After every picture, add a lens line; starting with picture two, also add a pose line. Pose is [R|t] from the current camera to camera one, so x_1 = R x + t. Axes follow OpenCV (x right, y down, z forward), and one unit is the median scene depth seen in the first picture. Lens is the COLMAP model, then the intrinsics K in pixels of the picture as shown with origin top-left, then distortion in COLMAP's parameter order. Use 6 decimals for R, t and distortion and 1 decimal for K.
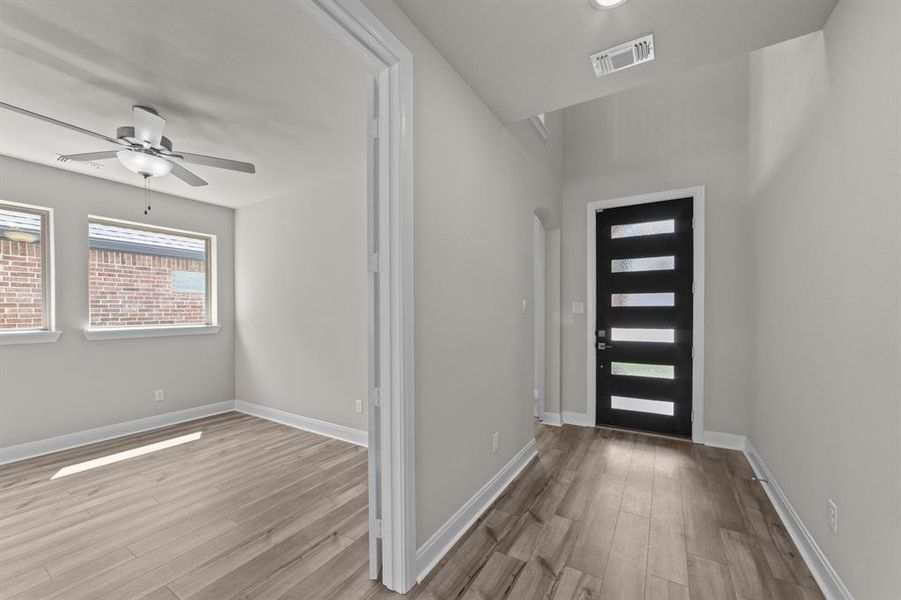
lens RADIAL K [[333.9, 0, 452.3], [0, 333.9, 309.3], [0, 0, 1]] dist [-0.014374, 0.008379]
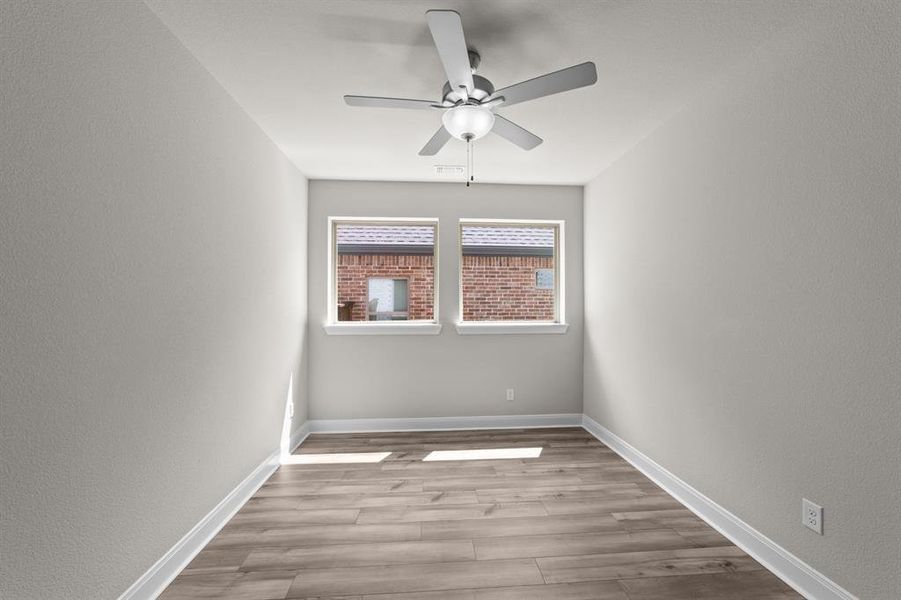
lens RADIAL K [[333.9, 0, 452.3], [0, 333.9, 309.3], [0, 0, 1]] dist [-0.014374, 0.008379]
pose [[0.549382, 0.010518, -0.835505, -0.169067], [-0.001460, 0.999931, 0.011628, 0.000249], [0.835570, -0.005168, 0.549360, 0.328572]]
